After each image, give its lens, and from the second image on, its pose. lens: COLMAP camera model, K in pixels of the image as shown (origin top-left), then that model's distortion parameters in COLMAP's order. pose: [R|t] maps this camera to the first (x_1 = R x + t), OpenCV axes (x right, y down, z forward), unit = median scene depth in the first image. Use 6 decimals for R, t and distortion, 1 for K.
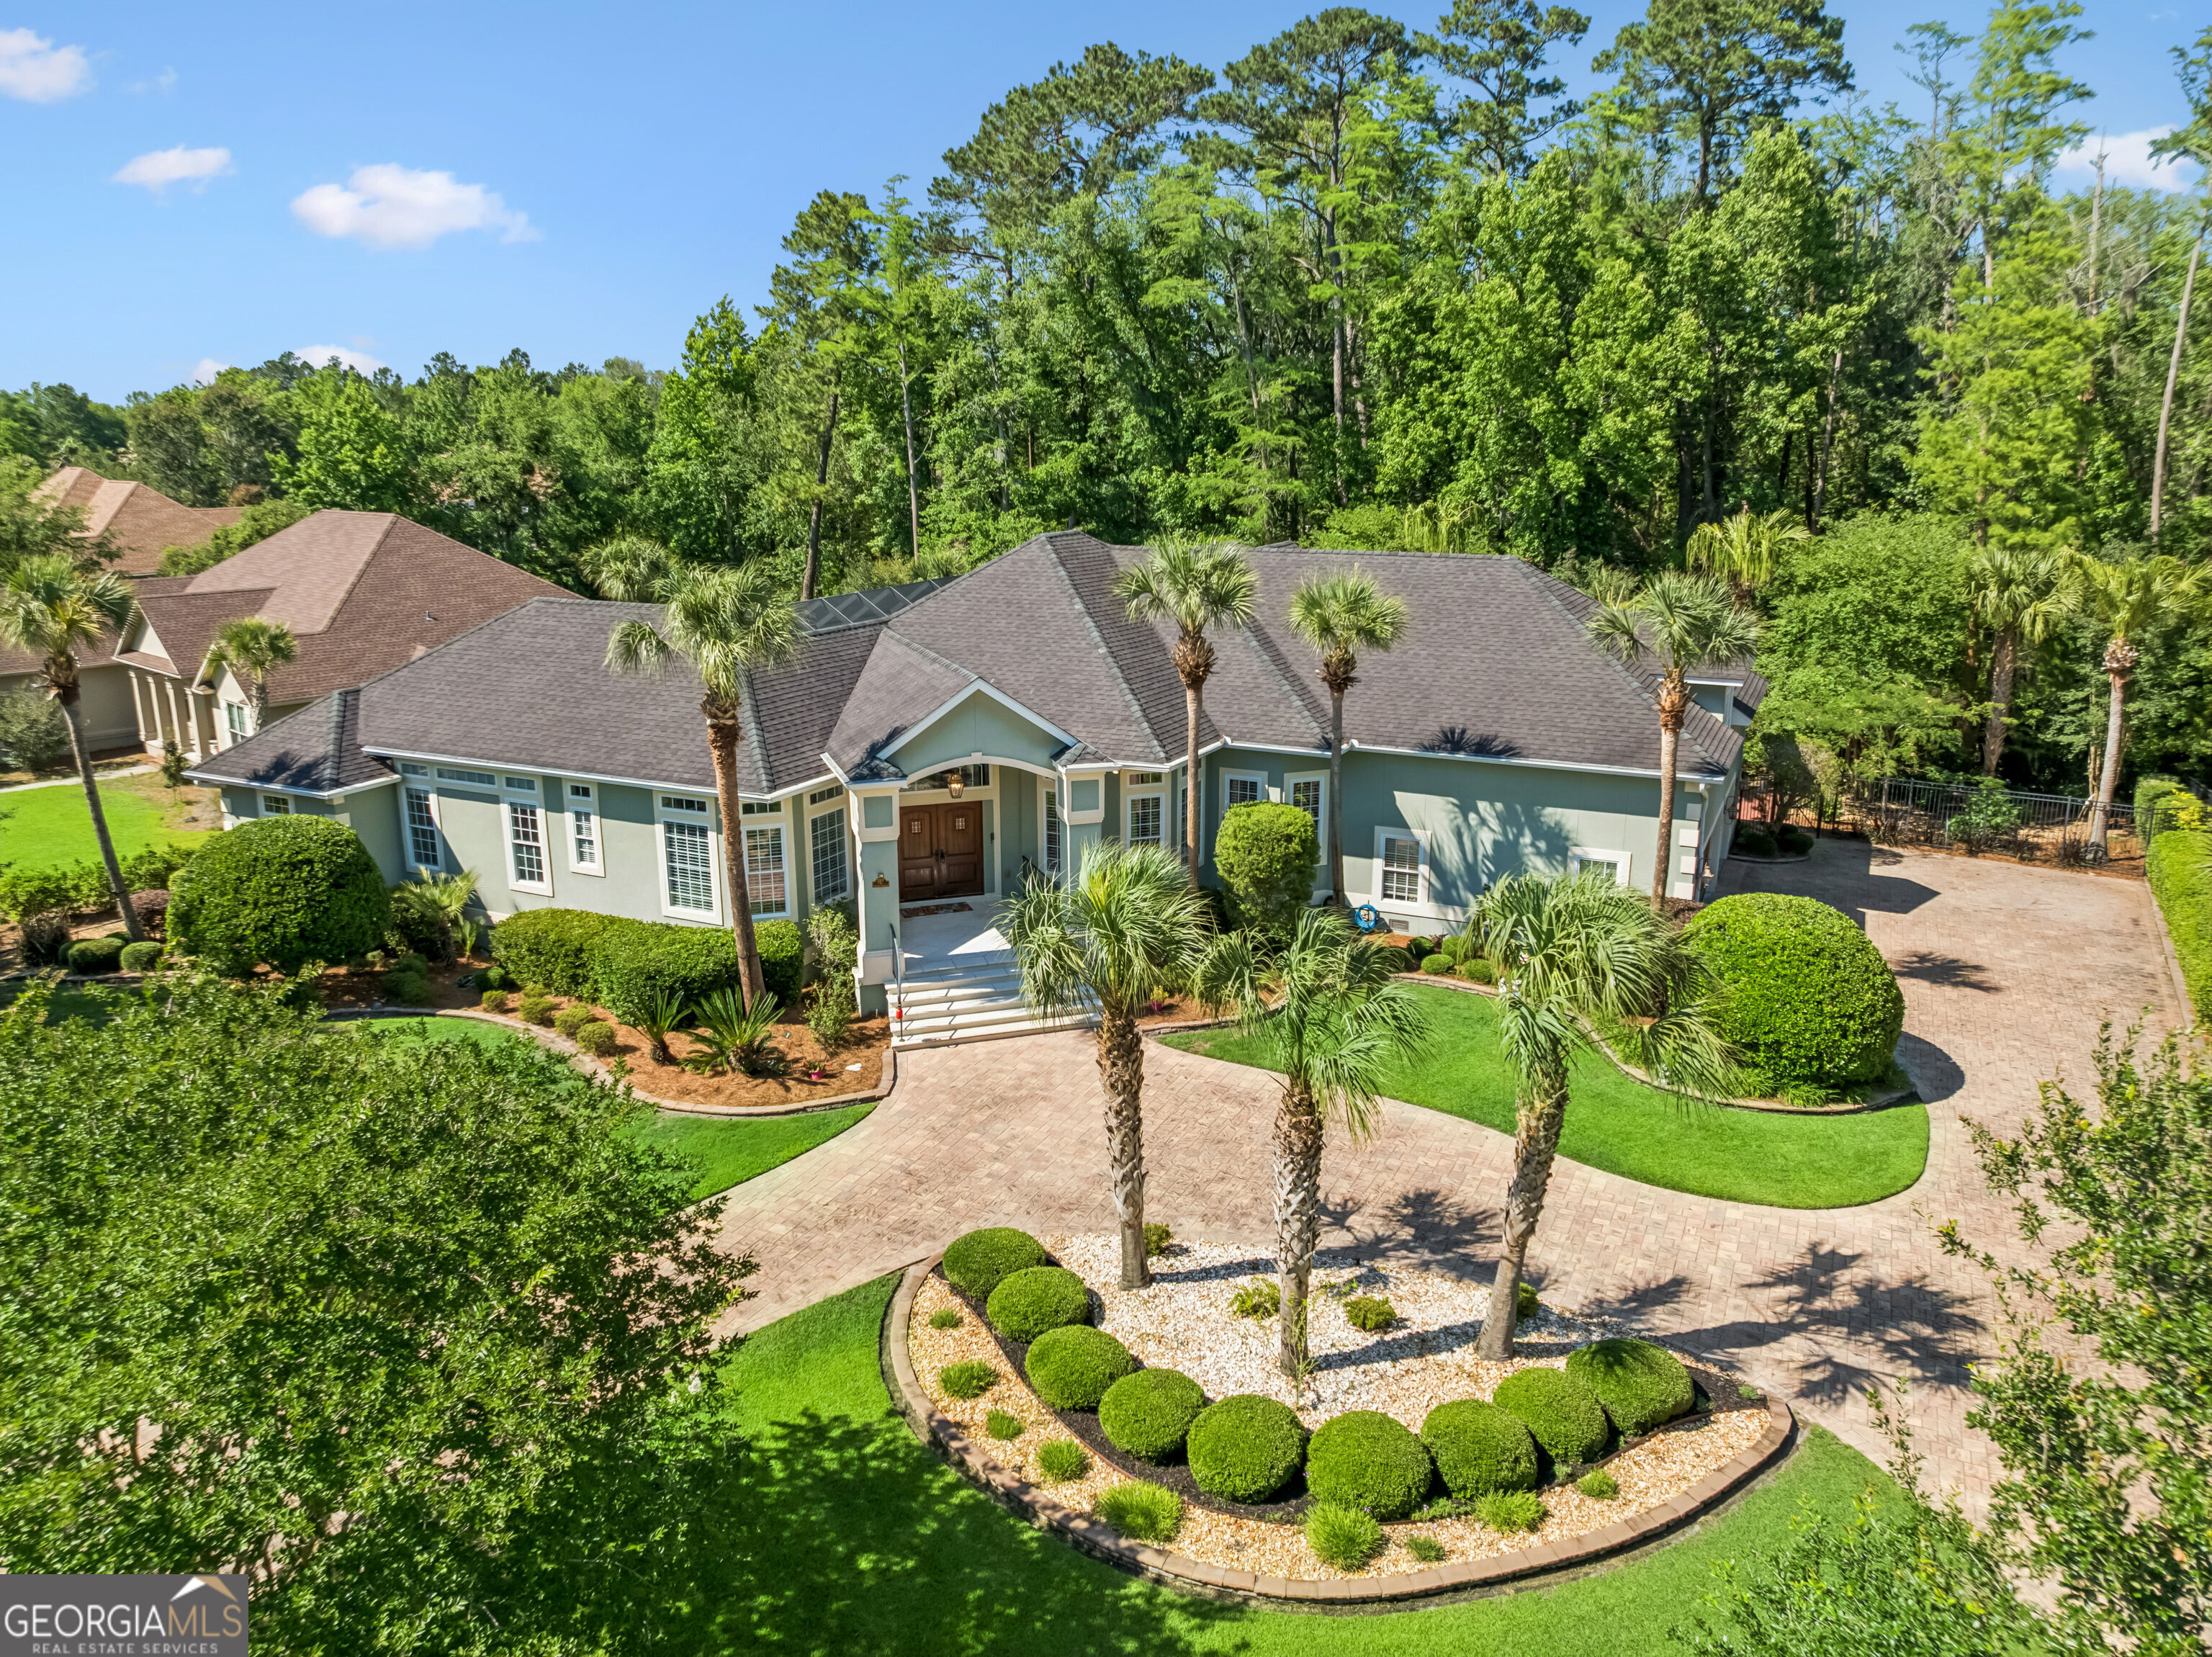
lens RADIAL K [[1545.2, 0, 1112.9], [0, 1545.2, 823.5], [0, 0, 1]] dist [-0.008738, -0.022764]
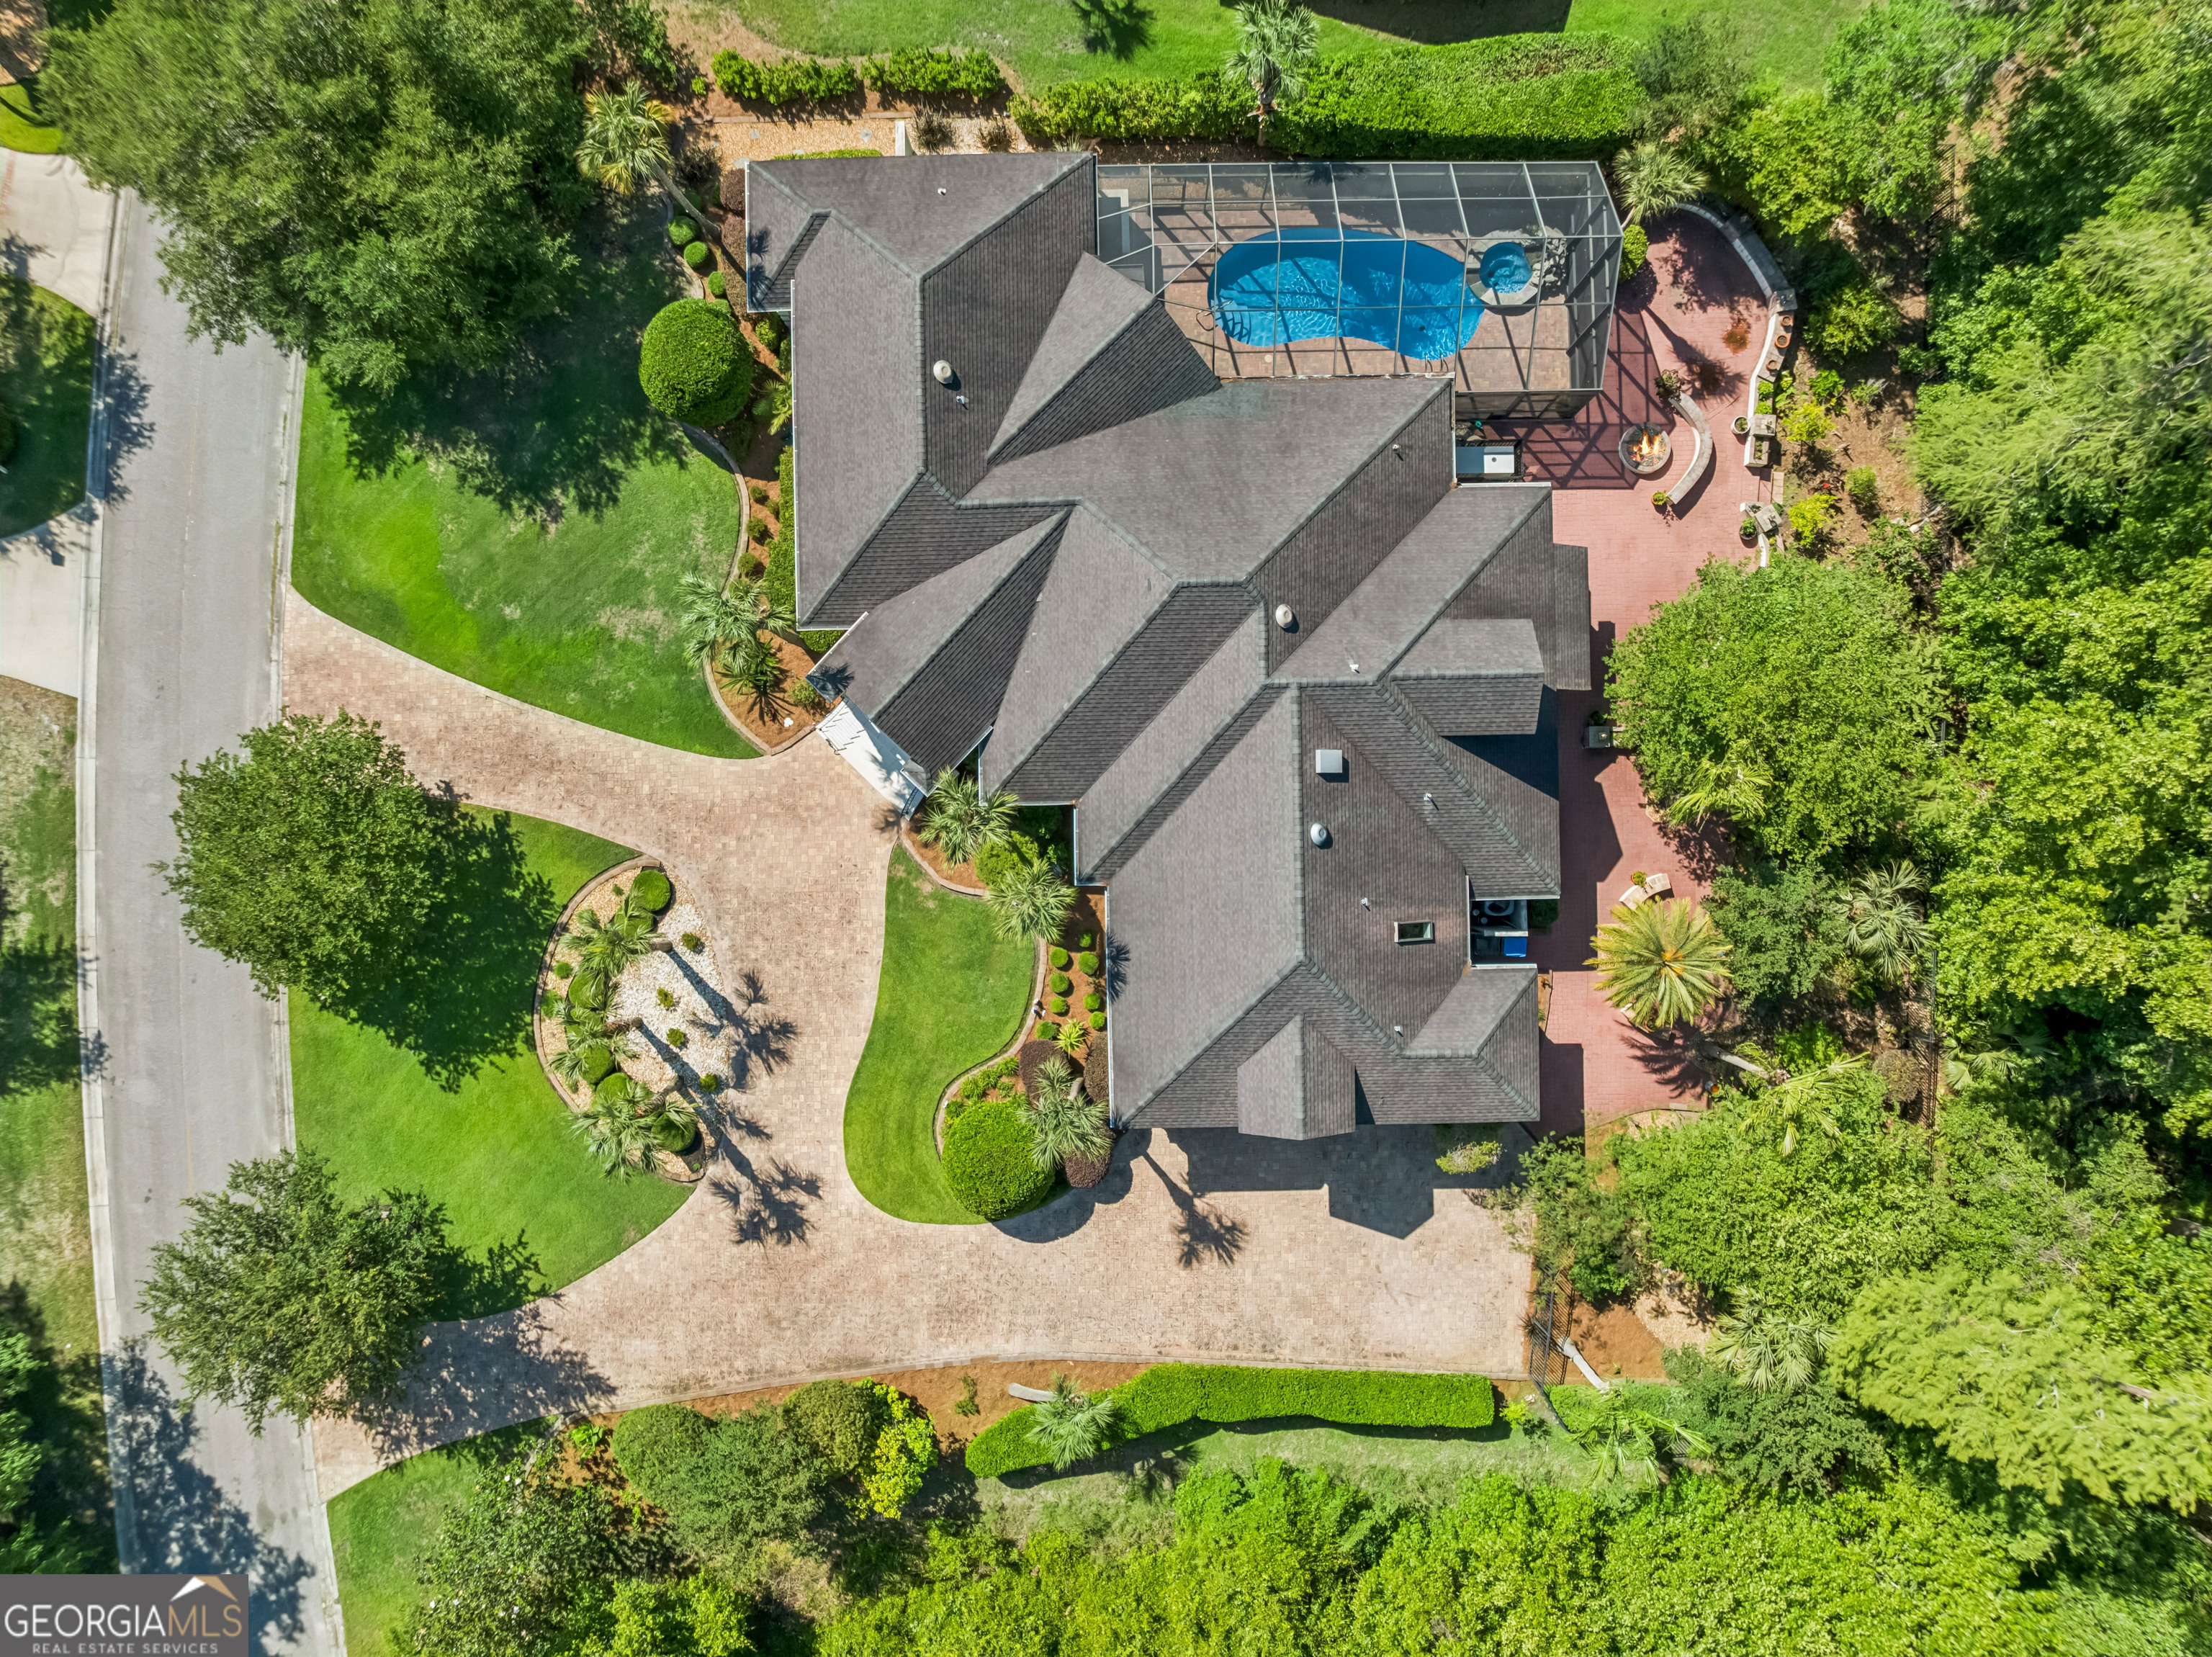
lens RADIAL K [[1545.2, 0, 1112.9], [0, 1545.2, 823.5], [0, 0, 1]] dist [-0.008738, -0.022764]
pose [[0.453642, 0.891149, -0.007951, 0.192378], [-0.203601, 0.112322, 0.972590, -2.431770], [0.867615, -0.439588, 0.232392, 1.167556]]
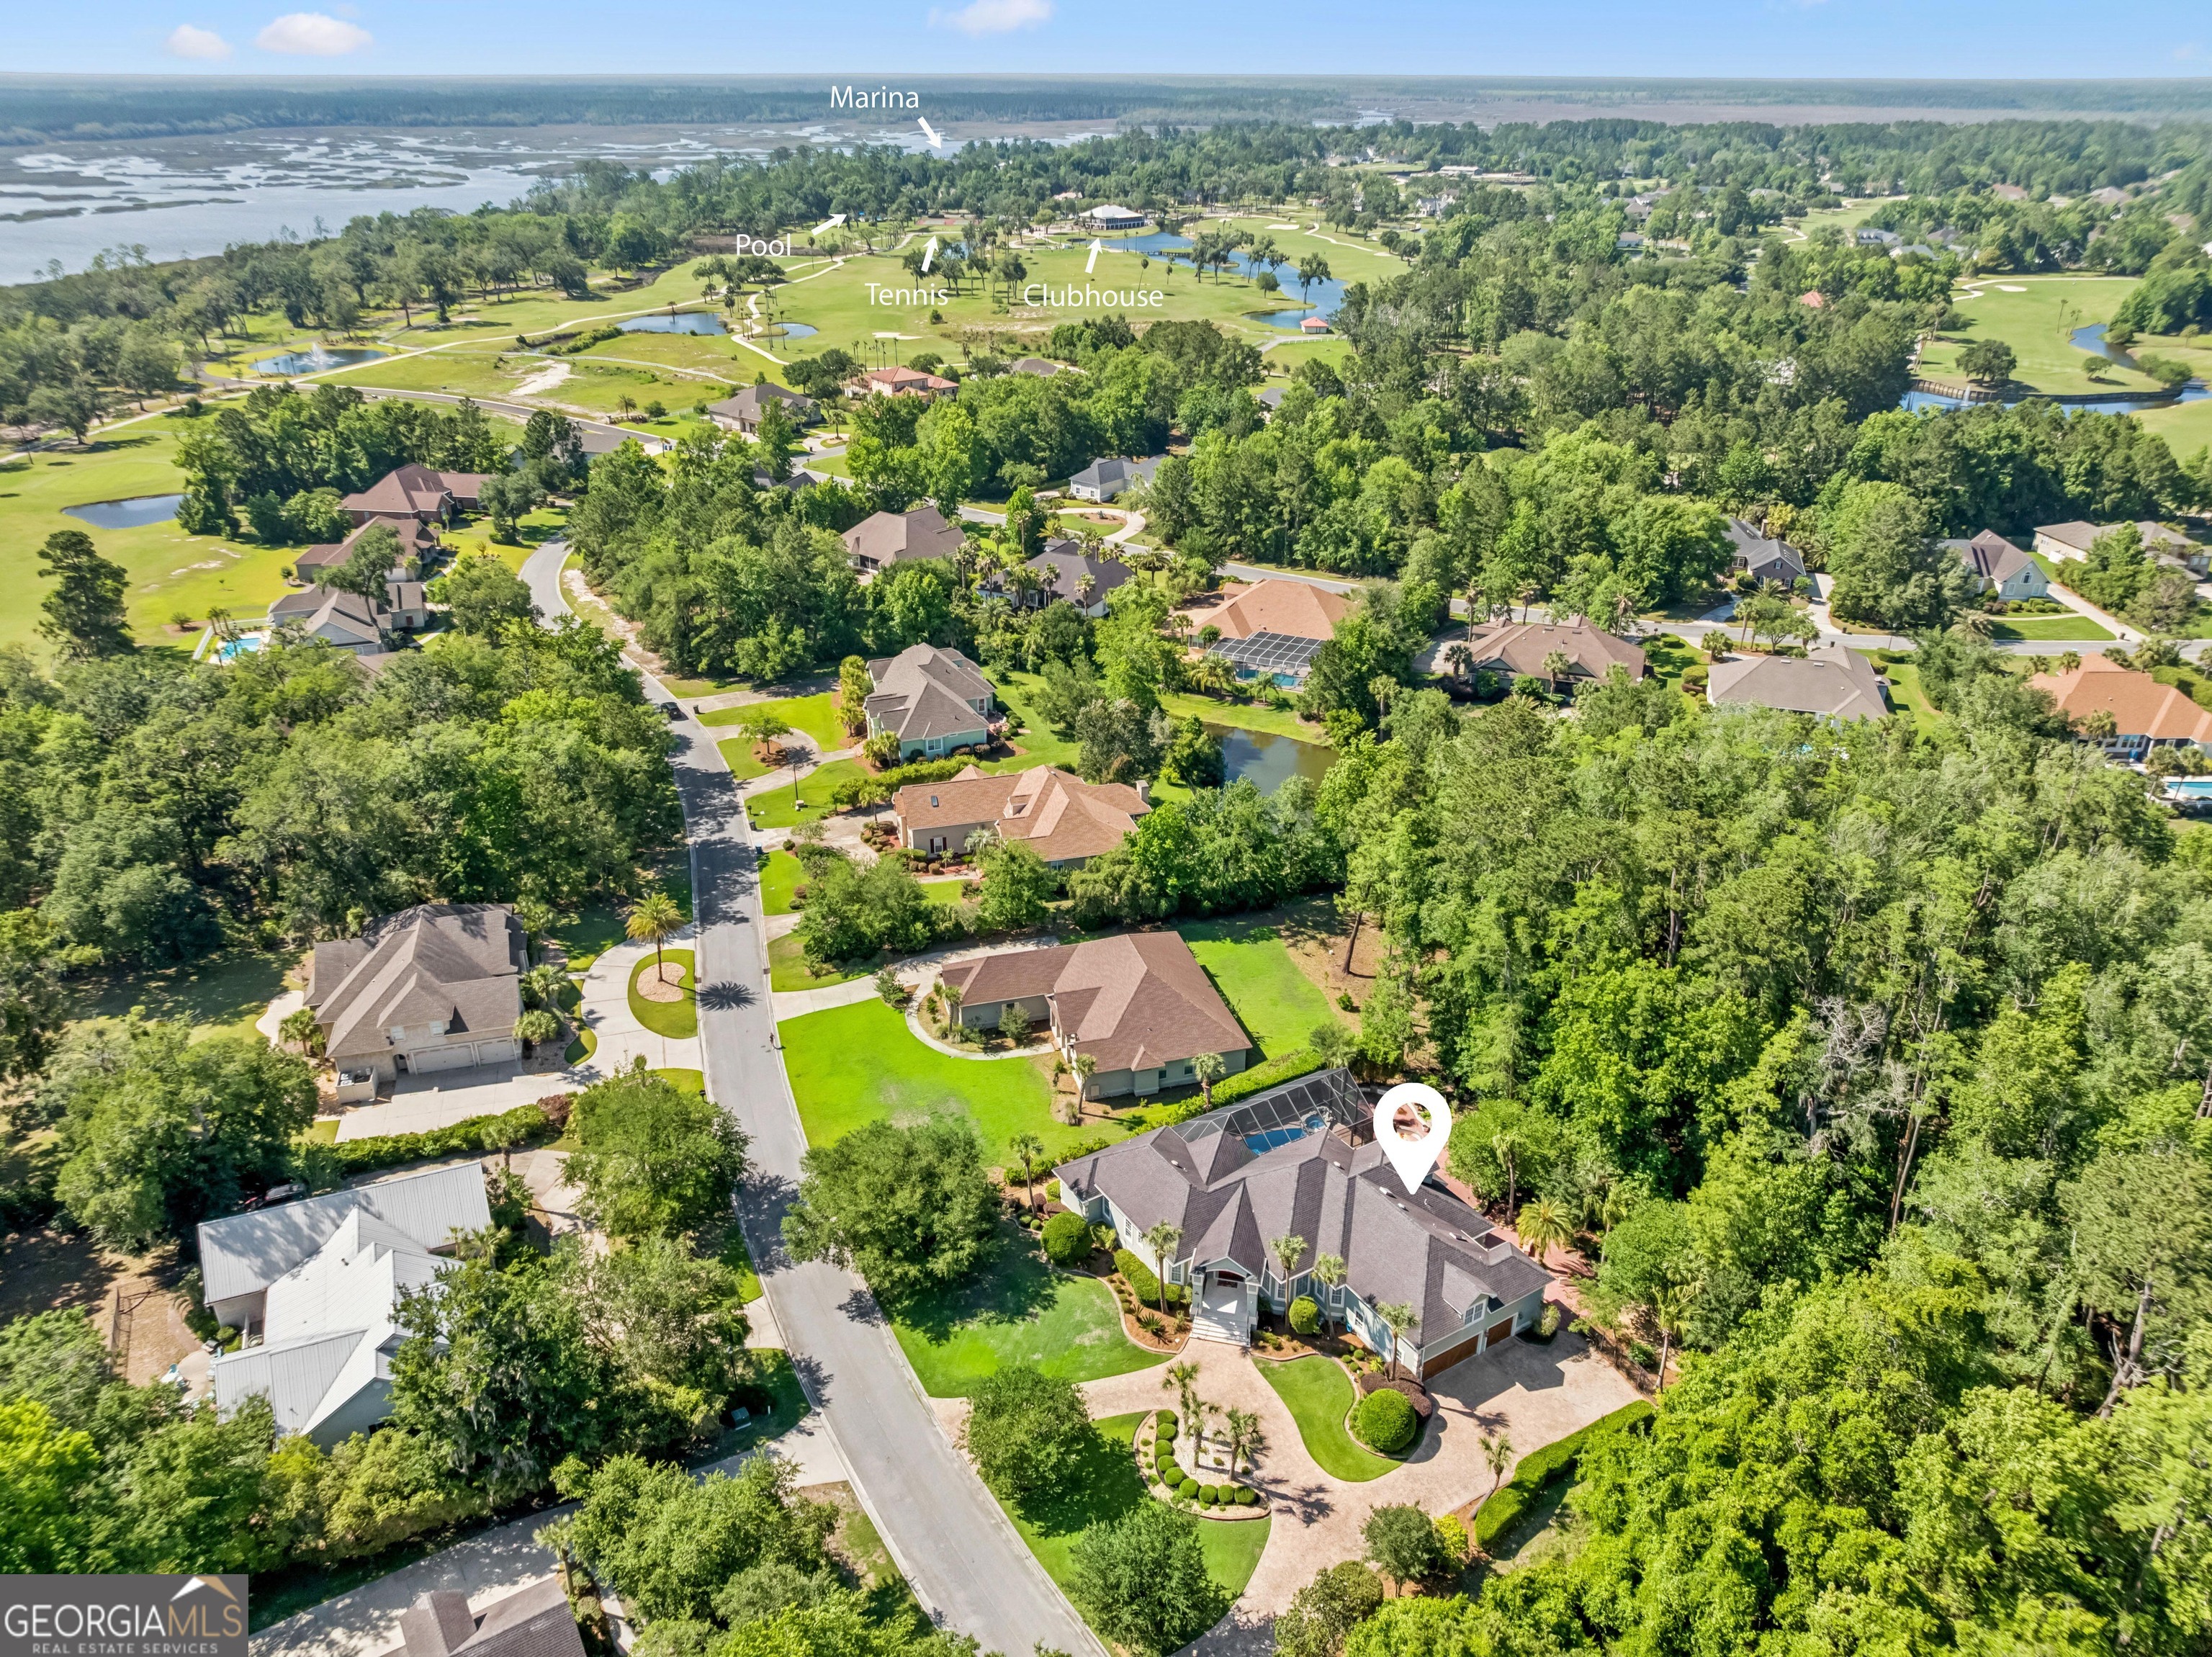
lens RADIAL K [[1545.2, 0, 1112.9], [0, 1545.2, 823.5], [0, 0, 1]] dist [-0.008738, -0.022764]
pose [[0.847051, 0.234104, -0.477179, 1.805222], [-0.136312, 0.963432, 0.230689, -2.849665], [0.513735, -0.130360, 0.847987, -3.252509]]
